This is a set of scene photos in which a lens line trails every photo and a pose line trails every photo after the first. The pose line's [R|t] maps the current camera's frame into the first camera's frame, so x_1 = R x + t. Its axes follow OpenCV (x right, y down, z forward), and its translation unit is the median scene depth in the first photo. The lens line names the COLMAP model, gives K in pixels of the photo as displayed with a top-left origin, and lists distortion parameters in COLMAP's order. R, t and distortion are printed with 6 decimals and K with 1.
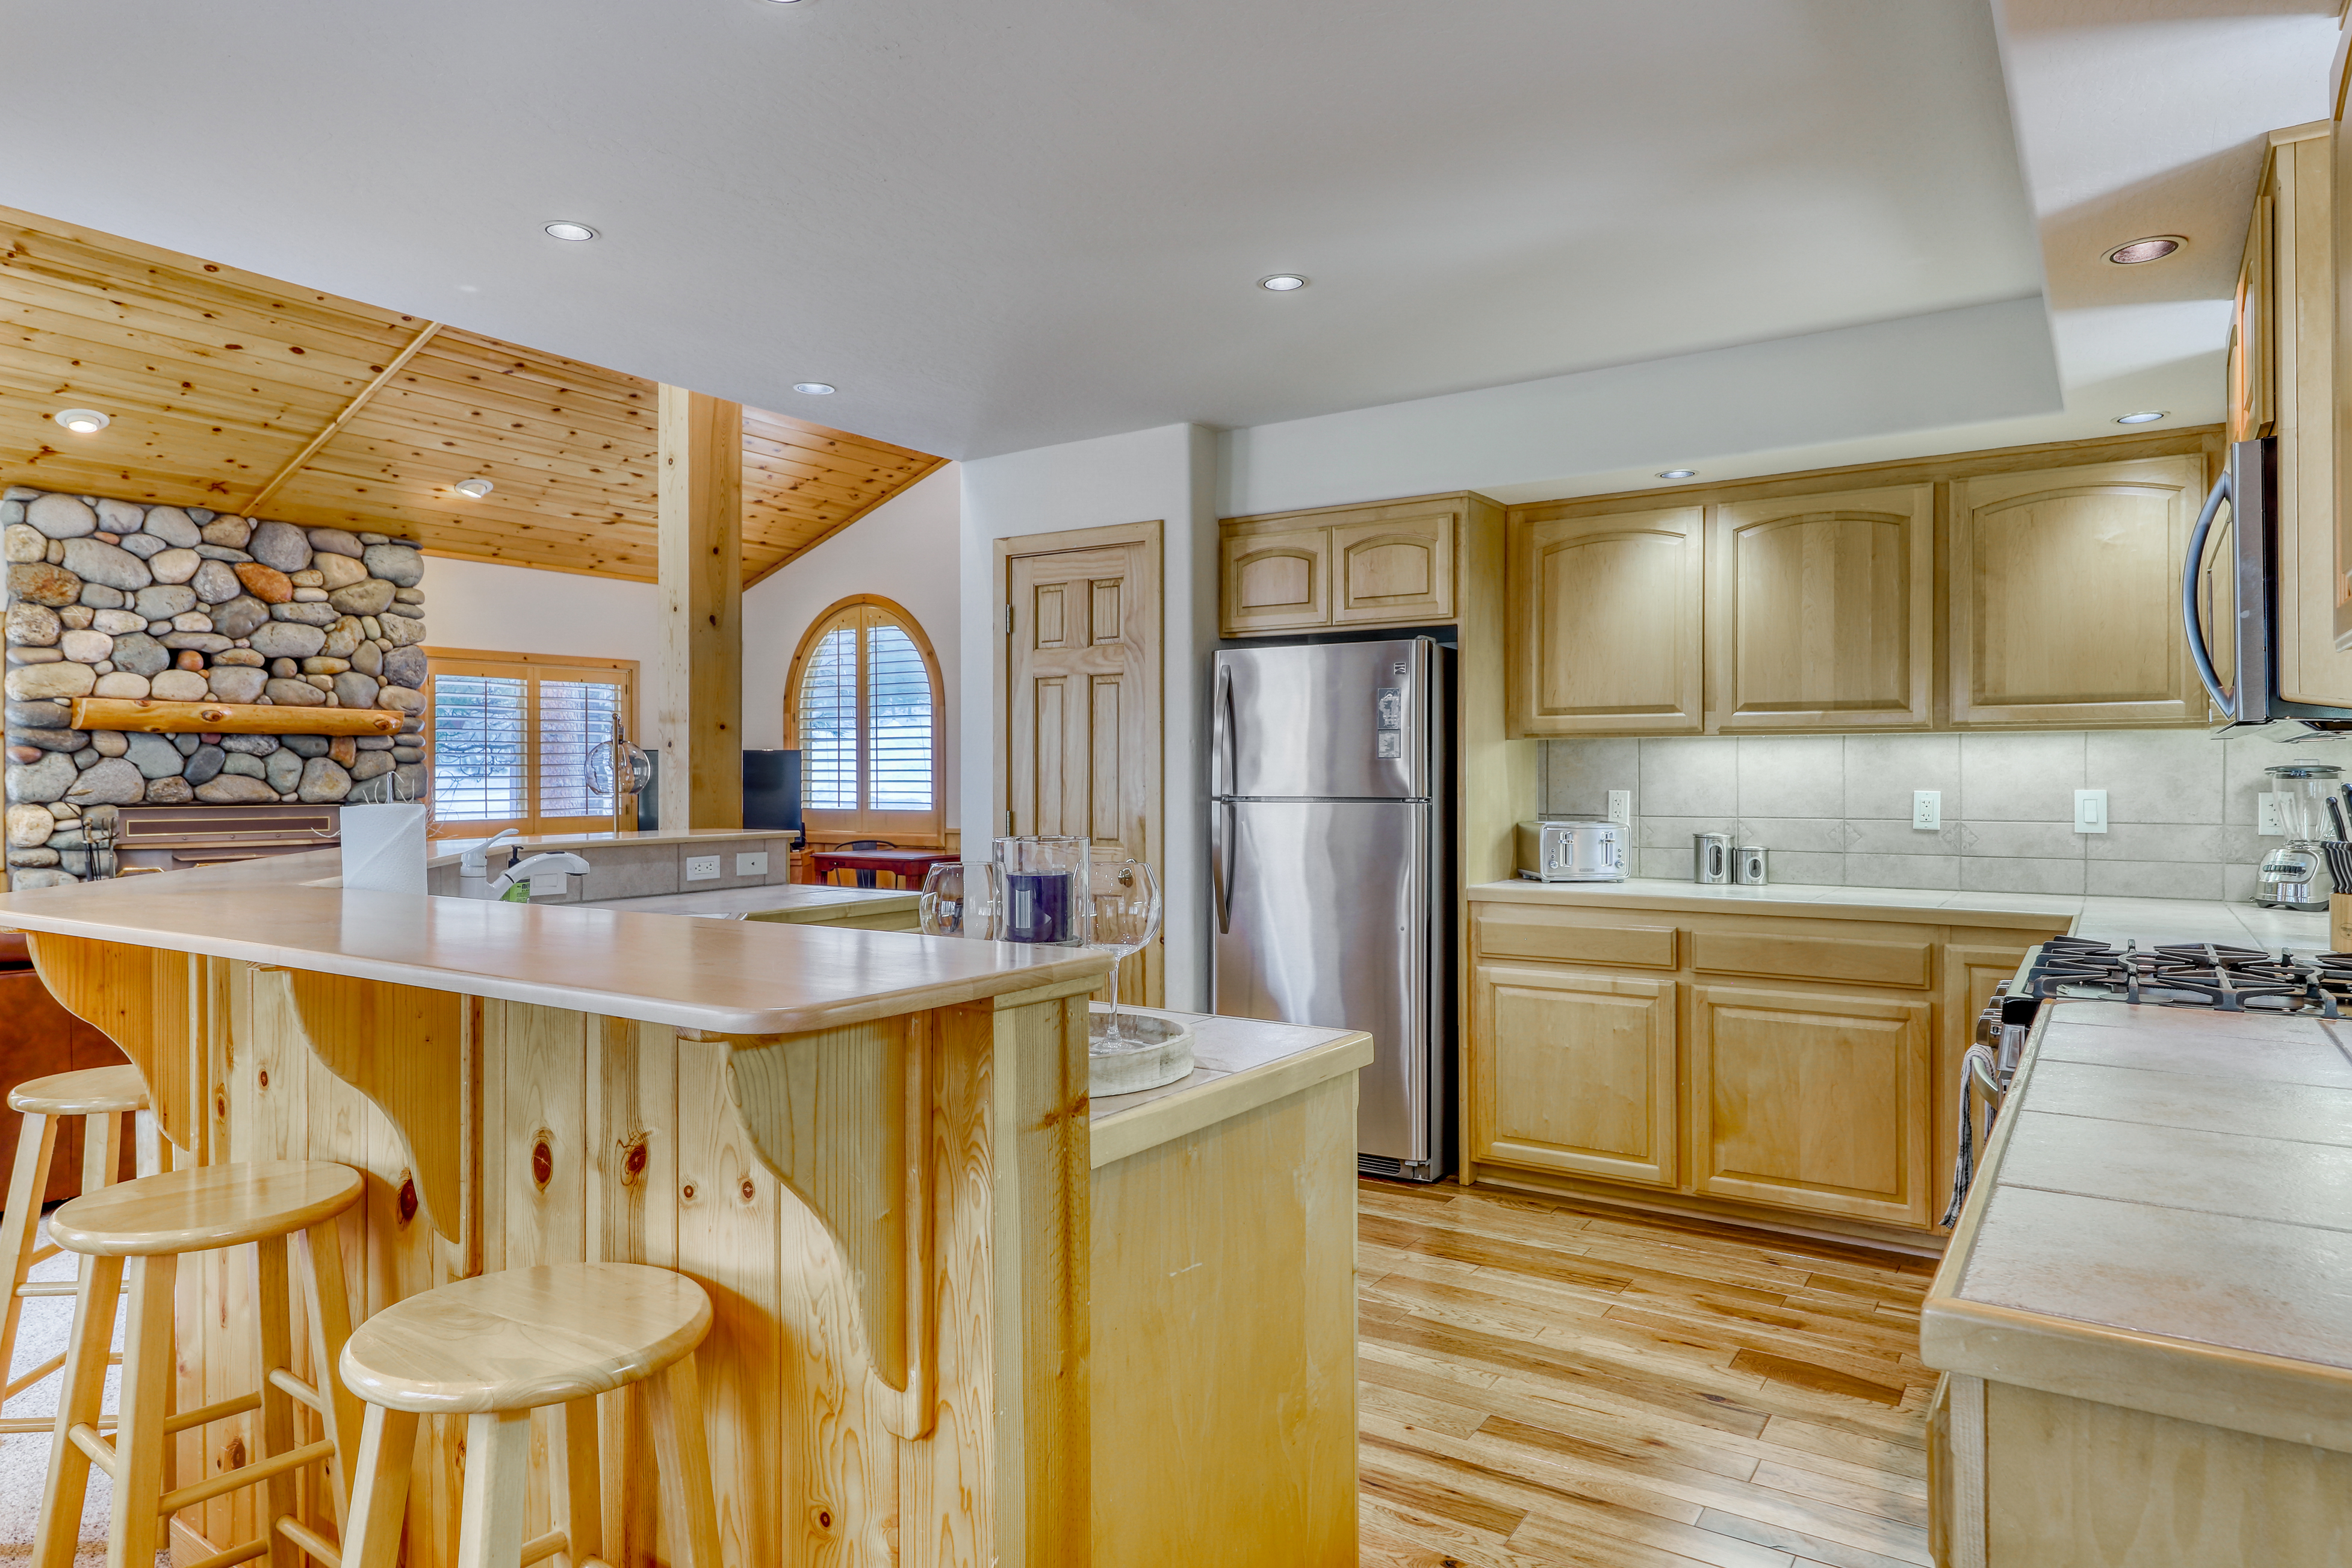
lens RADIAL K [[1417.1, 0, 1176.9], [0, 1417.1, 780.7], [0, 0, 1]] dist [0.004355, -0.001902]
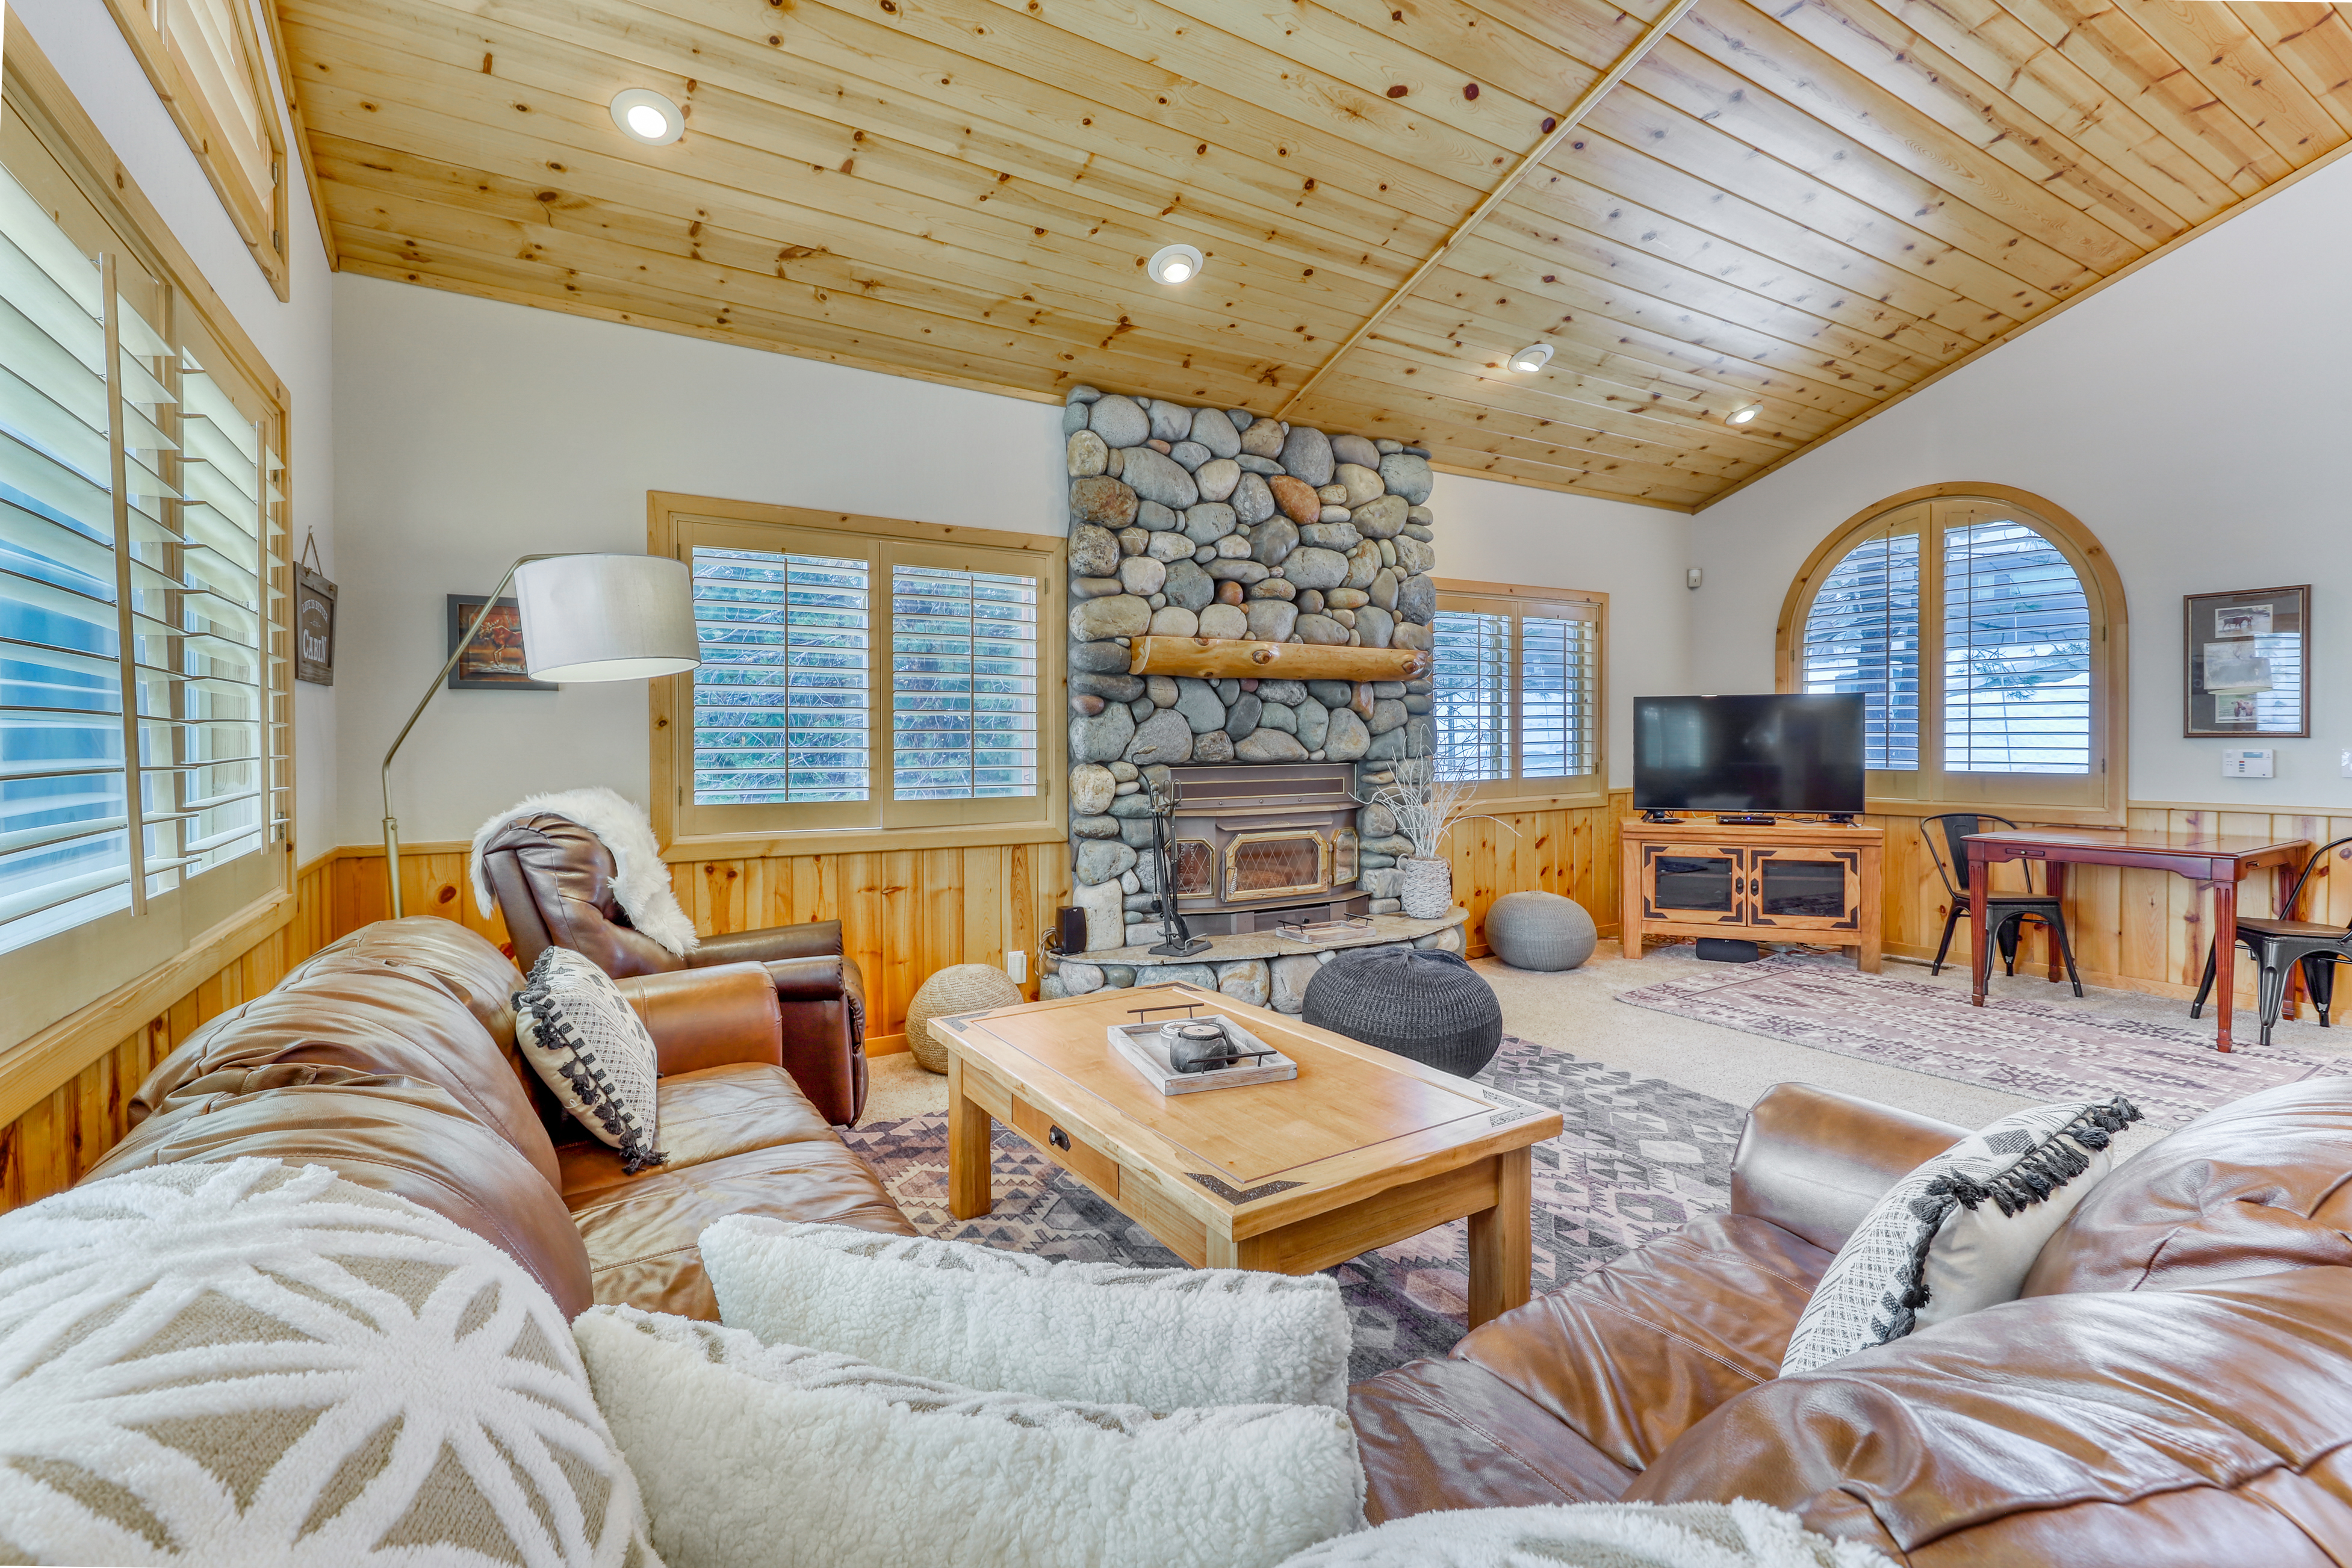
lens RADIAL K [[1045.3, 0, 1167.7], [0, 1045.3, 754.3], [0, 0, 1]] dist [0.004987, 0.000253]
pose [[0.906561, 0.002544, -0.422067, -0.468898], [0.004518, 0.999866, 0.015730, 0.001222], [0.422051, -0.016167, 0.906428, 0.421821]]
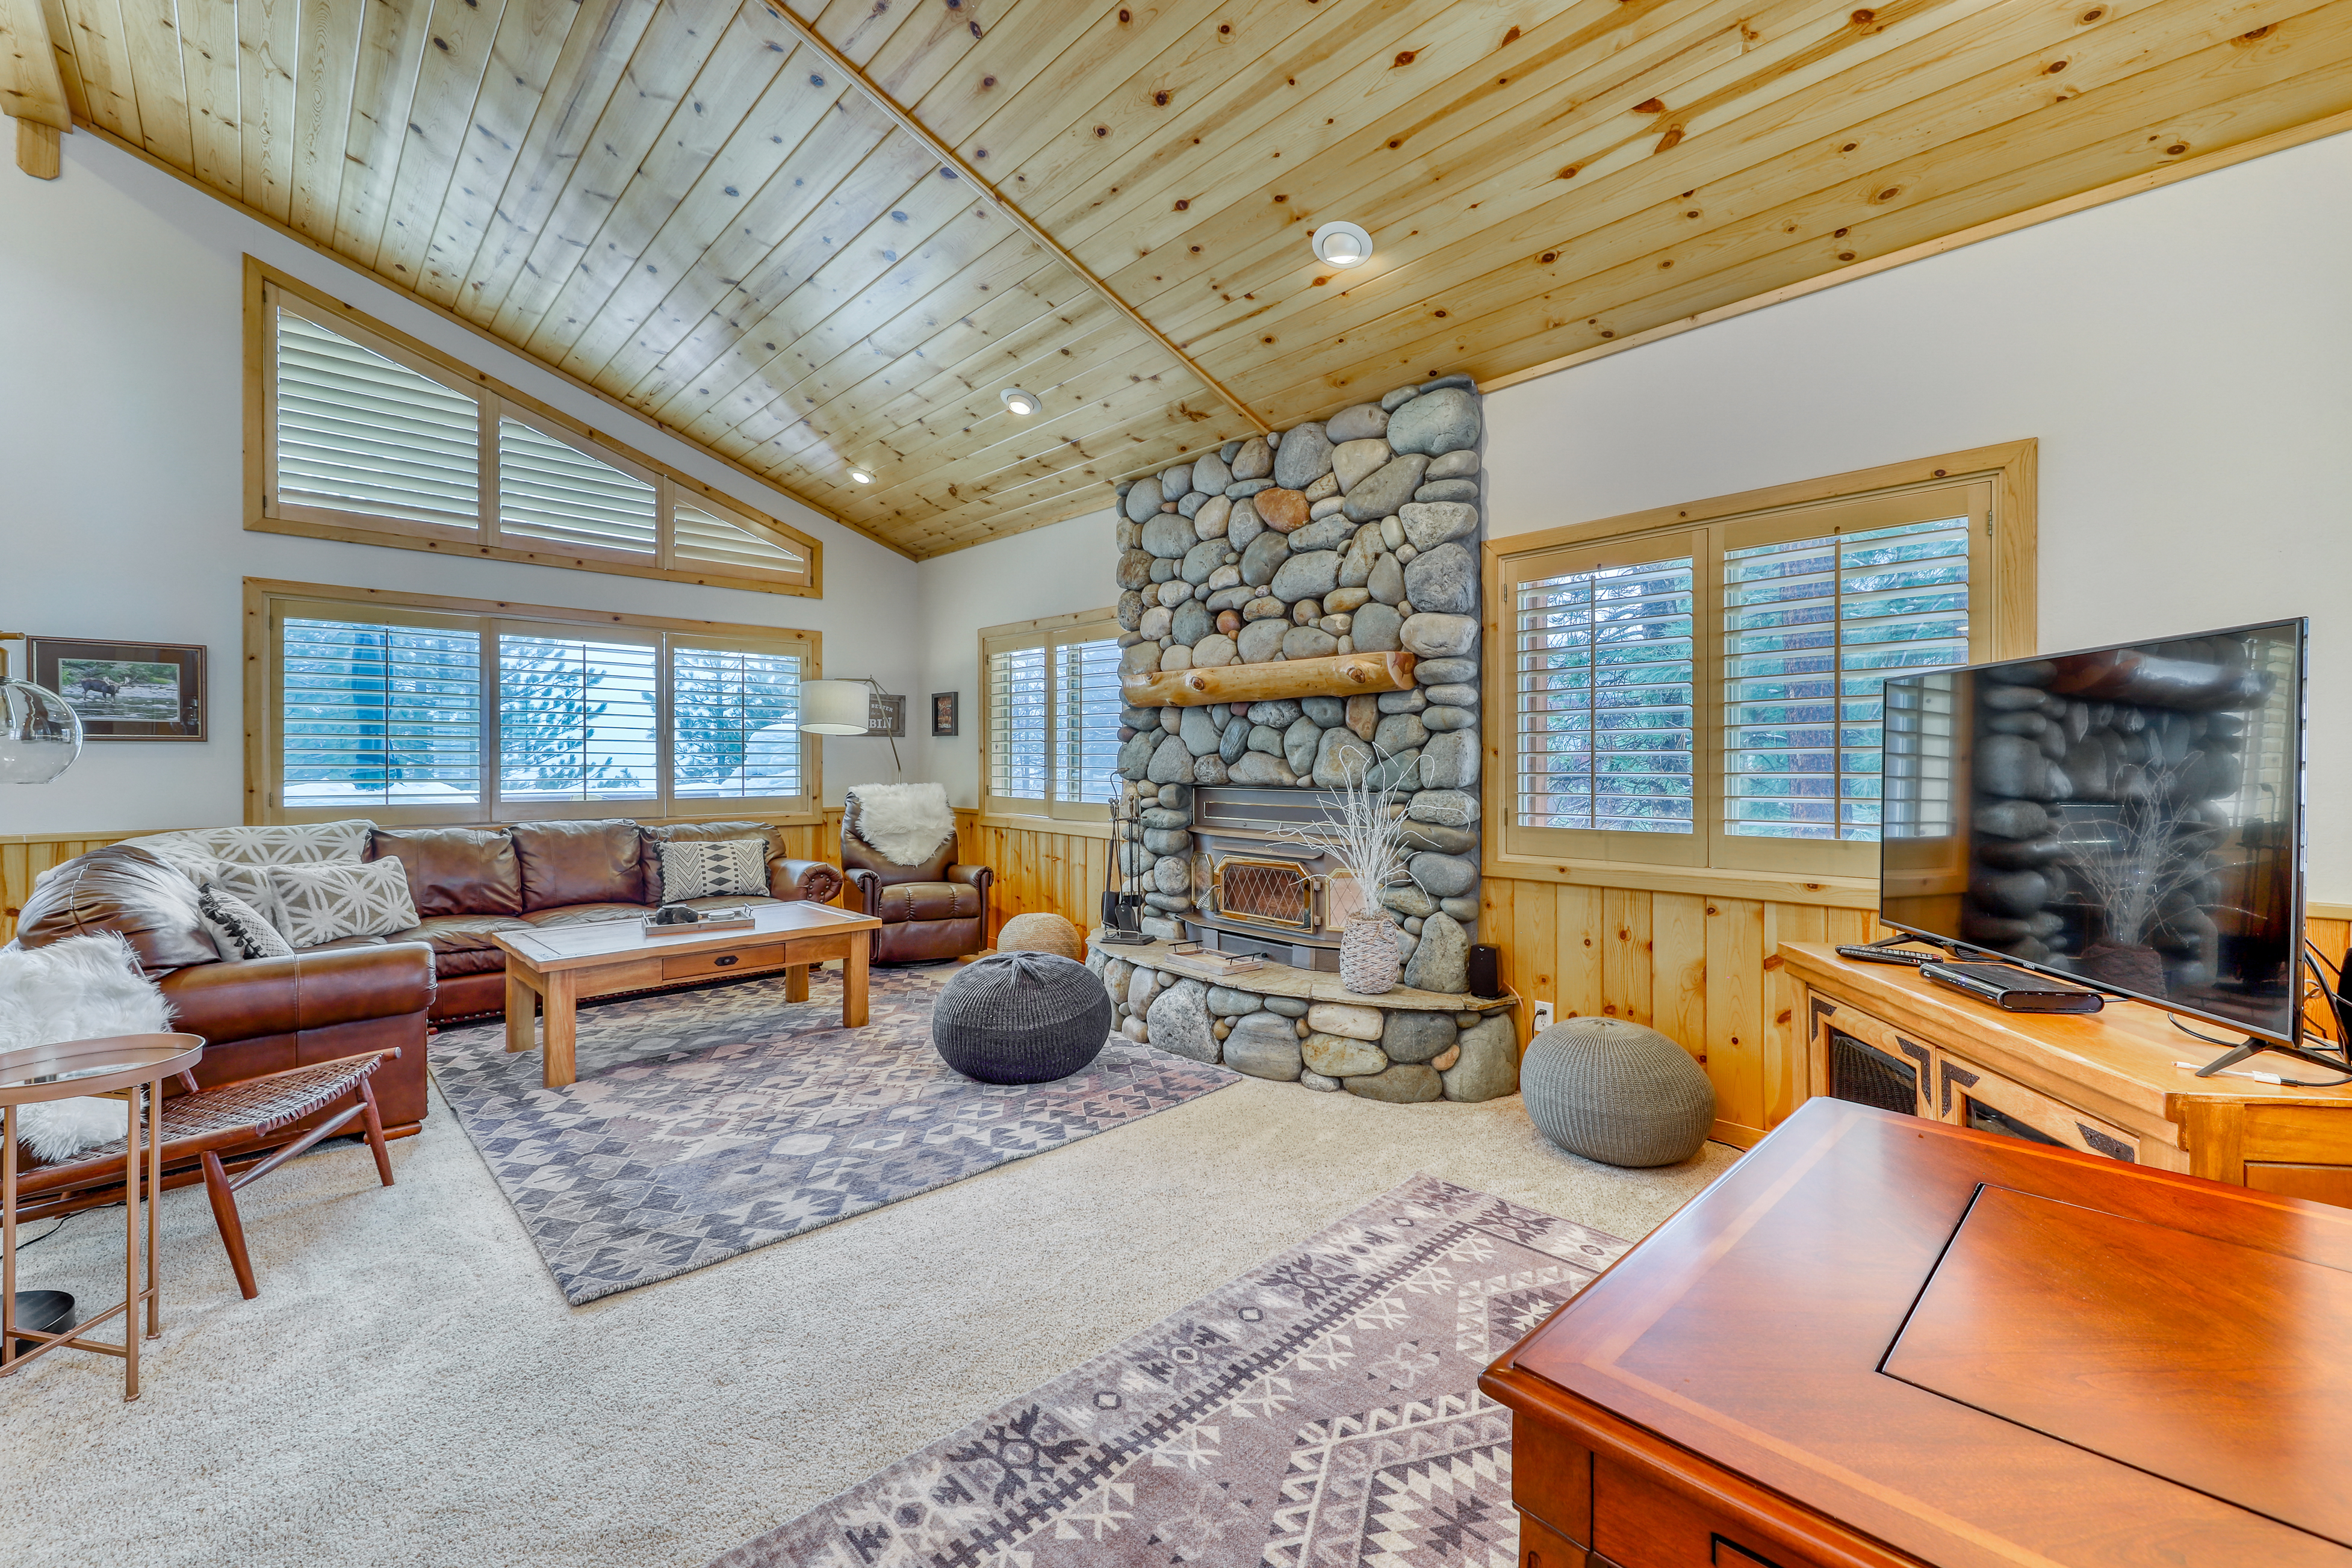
lens RADIAL K [[978.5, 0, 1180.6], [0, 978.5, 764.1], [0, 0, 1]] dist [0.001498, -0.000435]
pose [[-0.225305, 0.004572, -0.974277, -0.100553], [-0.000527, 0.999988, 0.004814, 0.000367], [0.974288, 0.001598, -0.225300, 1.113257]]
